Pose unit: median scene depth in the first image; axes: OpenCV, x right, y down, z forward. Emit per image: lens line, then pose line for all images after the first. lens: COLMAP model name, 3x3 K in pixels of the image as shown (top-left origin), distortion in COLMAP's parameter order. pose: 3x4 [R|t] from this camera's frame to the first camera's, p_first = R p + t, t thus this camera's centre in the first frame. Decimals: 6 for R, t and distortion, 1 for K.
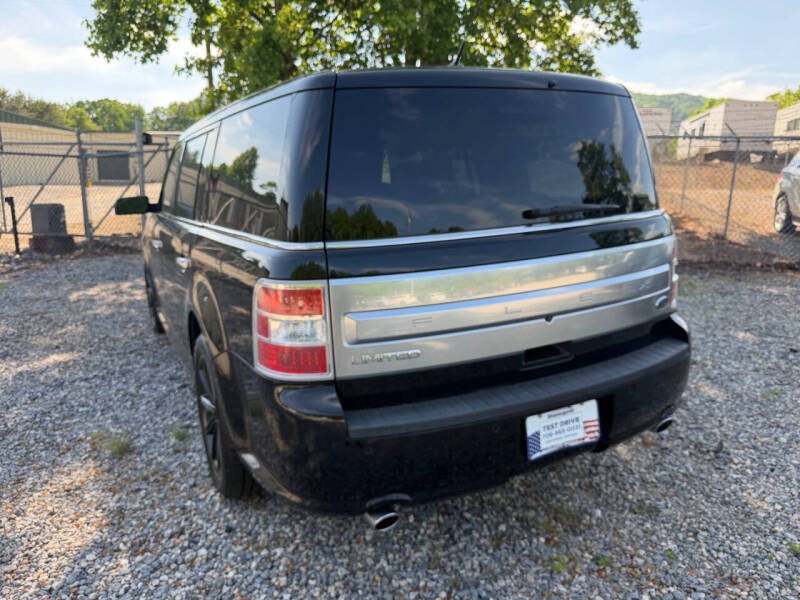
lens RADIAL K [[607.9, 0, 400.0], [0, 607.9, 300.0], [0, 0, 1]] dist [-0.006331, -0.012093]
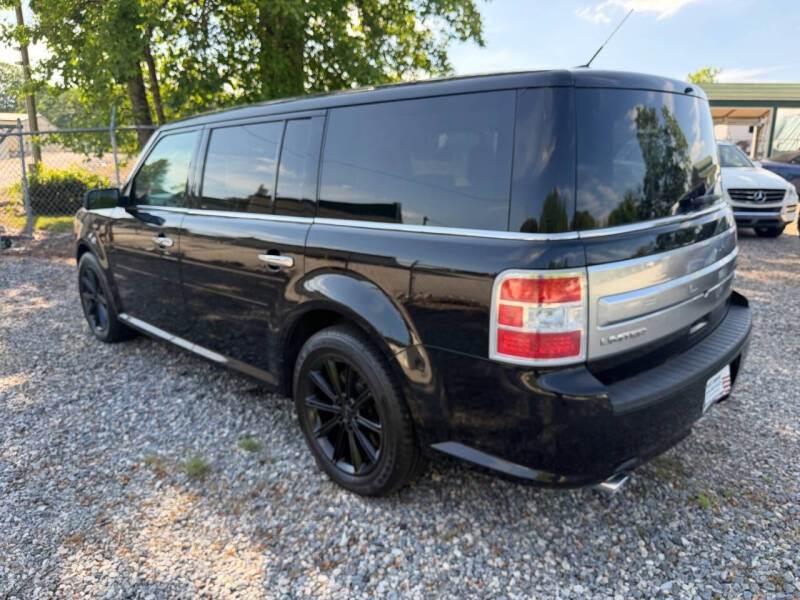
lens RADIAL K [[602.2, 0, 400.1], [0, 602.2, 308.9], [0, 0, 1]] dist [-0.010252, -0.001415]
pose [[0.948645, -0.068239, 0.308895, -0.584102], [0.057728, 0.997404, 0.043053, -0.019793], [-0.311031, -0.023010, 0.950121, 0.078554]]
